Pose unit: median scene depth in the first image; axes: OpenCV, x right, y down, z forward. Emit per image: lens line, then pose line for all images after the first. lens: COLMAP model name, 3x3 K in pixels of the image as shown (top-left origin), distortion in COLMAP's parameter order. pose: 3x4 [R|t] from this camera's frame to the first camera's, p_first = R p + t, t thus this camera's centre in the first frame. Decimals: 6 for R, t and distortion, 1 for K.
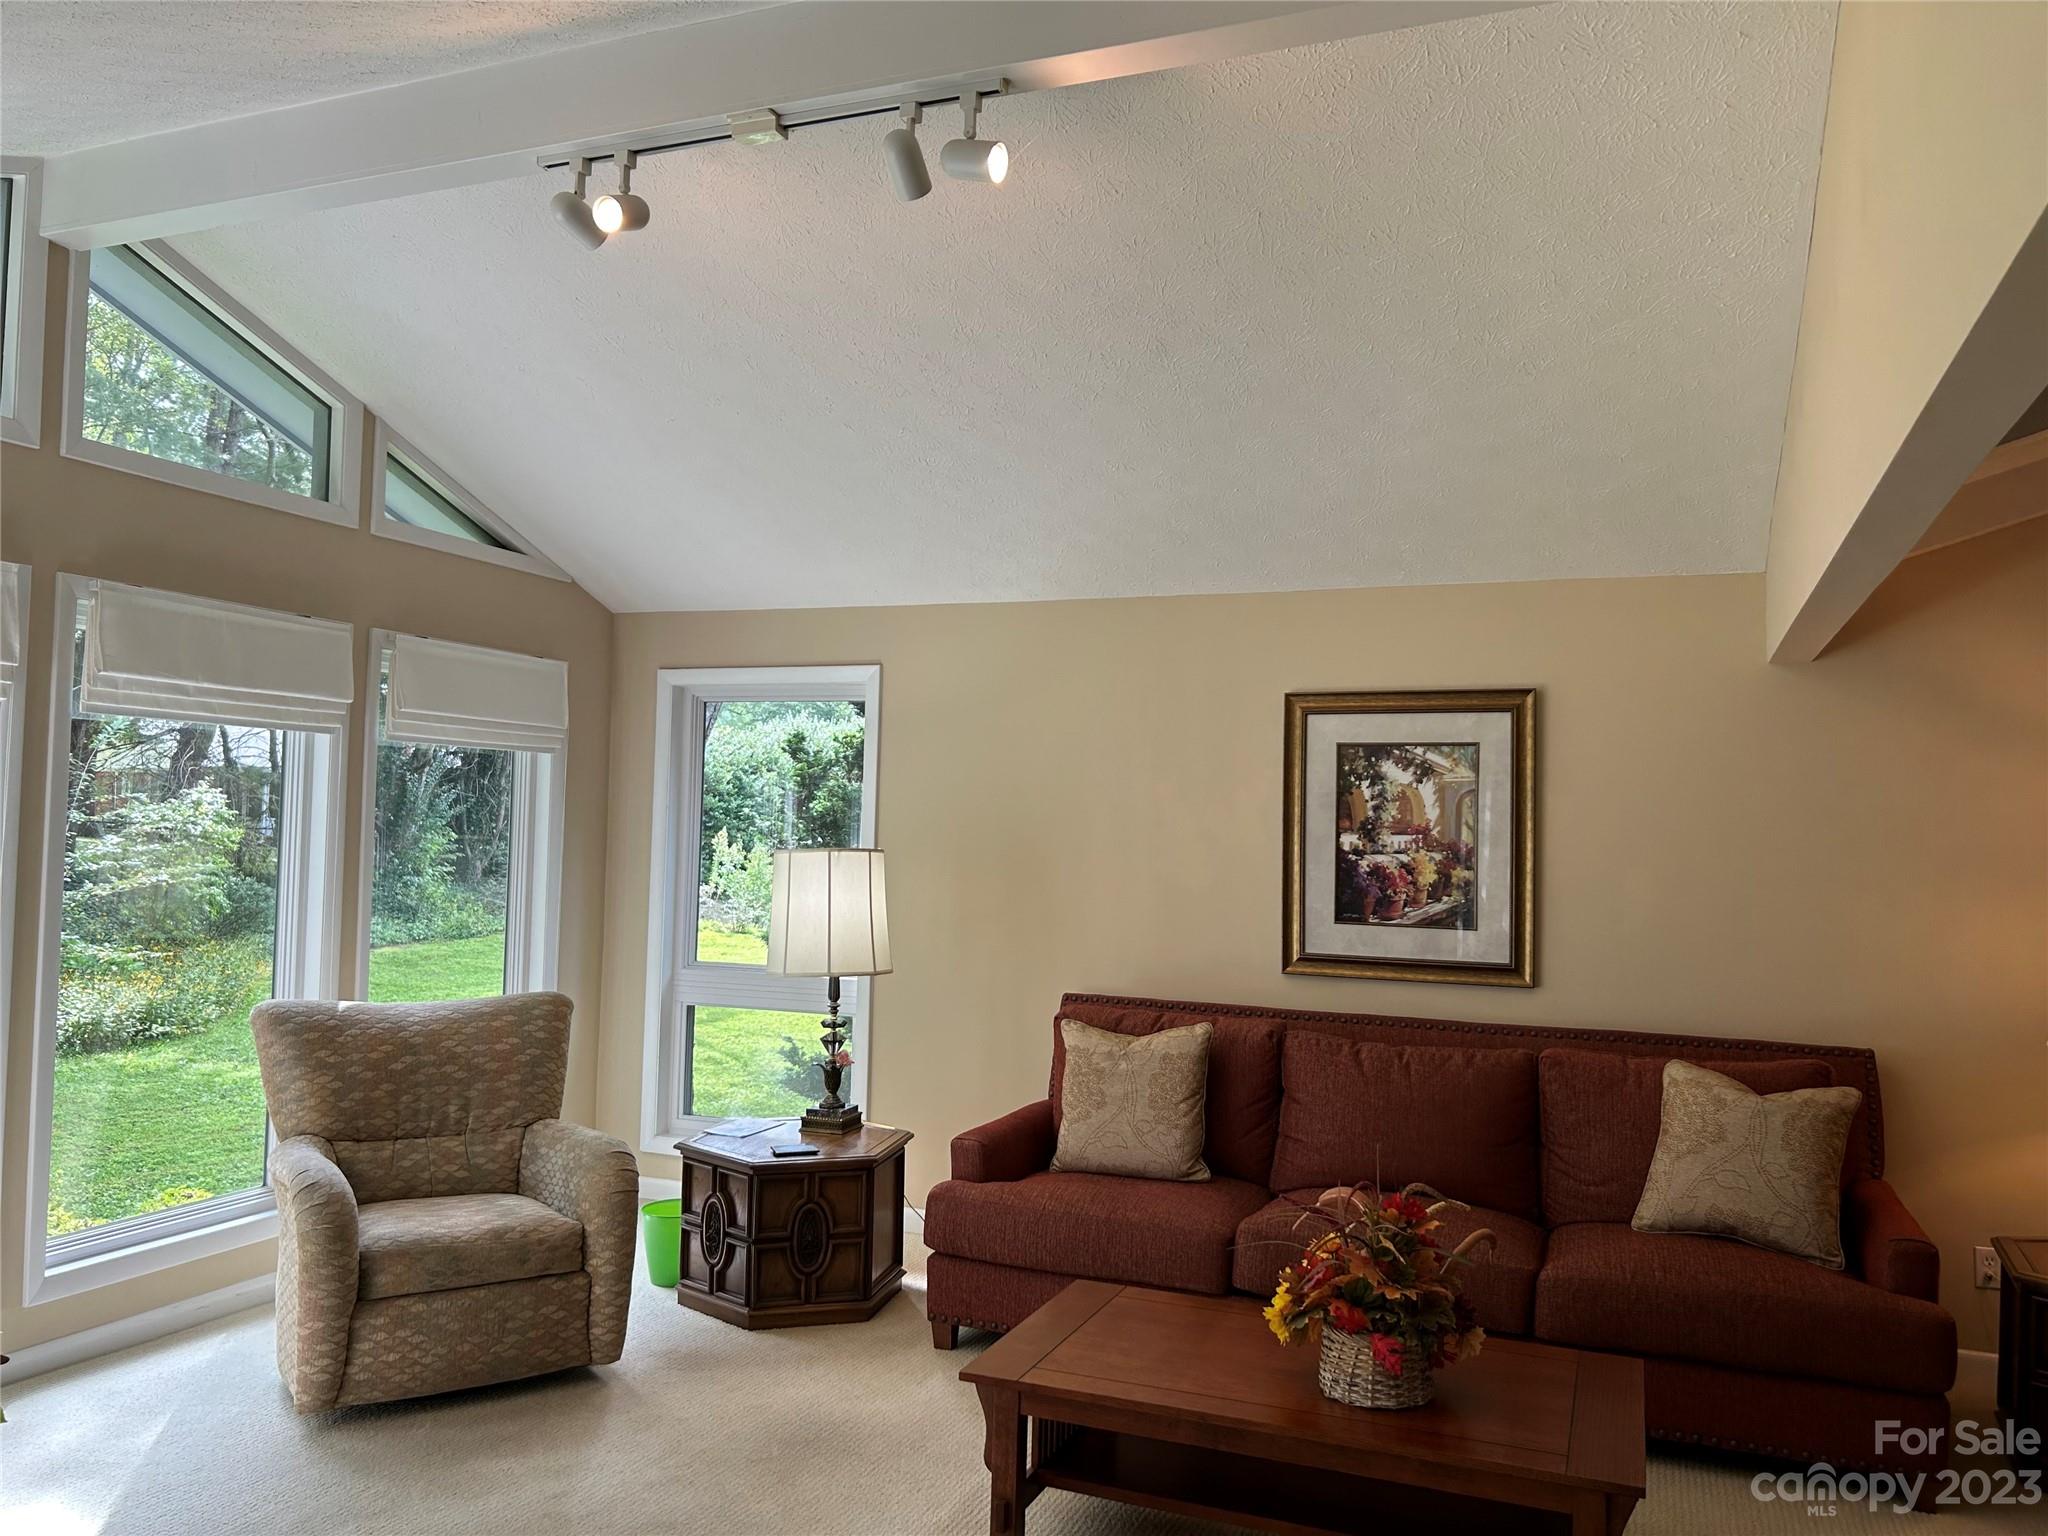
lens RADIAL K [[1539.7, 0, 1024.6], [0, 1539.7, 768.2], [0, 0, 1]] dist [0.047557, -0.051928]
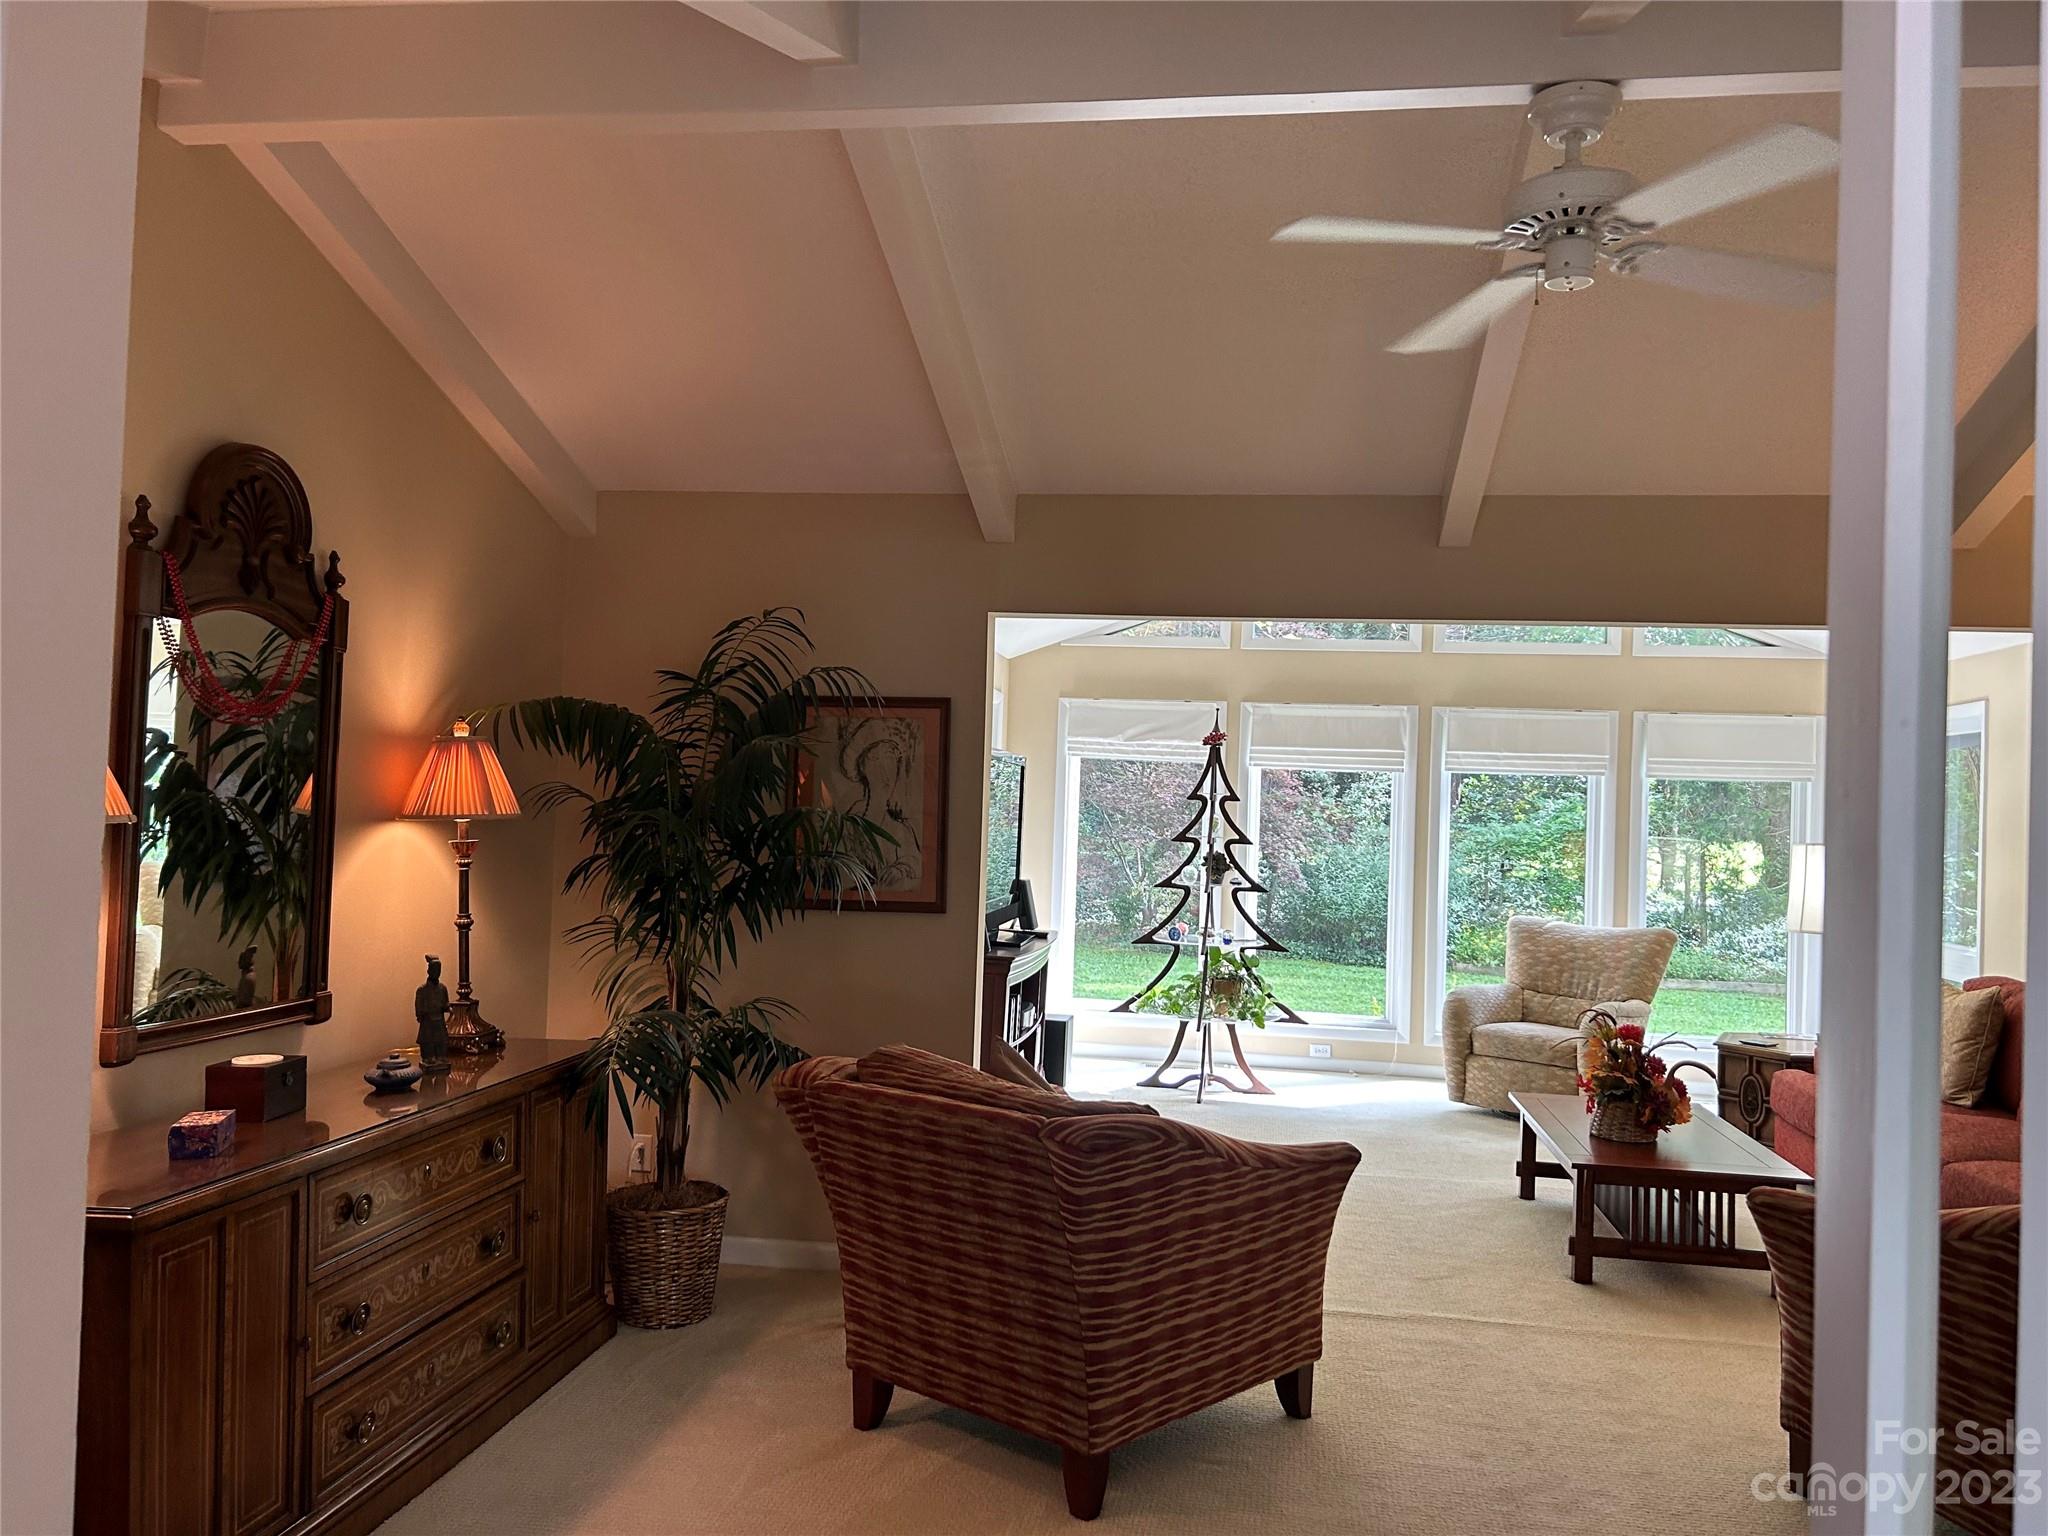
lens RADIAL K [[1539.7, 0, 1024.9], [0, 1539.7, 774.5], [0, 0, 1]] dist [0.047557, -0.051928]
pose [[0.223041, -0.037666, -0.974081, 1.227708], [0.018121, 0.999241, -0.034490, 0.028403], [0.974641, -0.009958, 0.223554, -0.024825]]
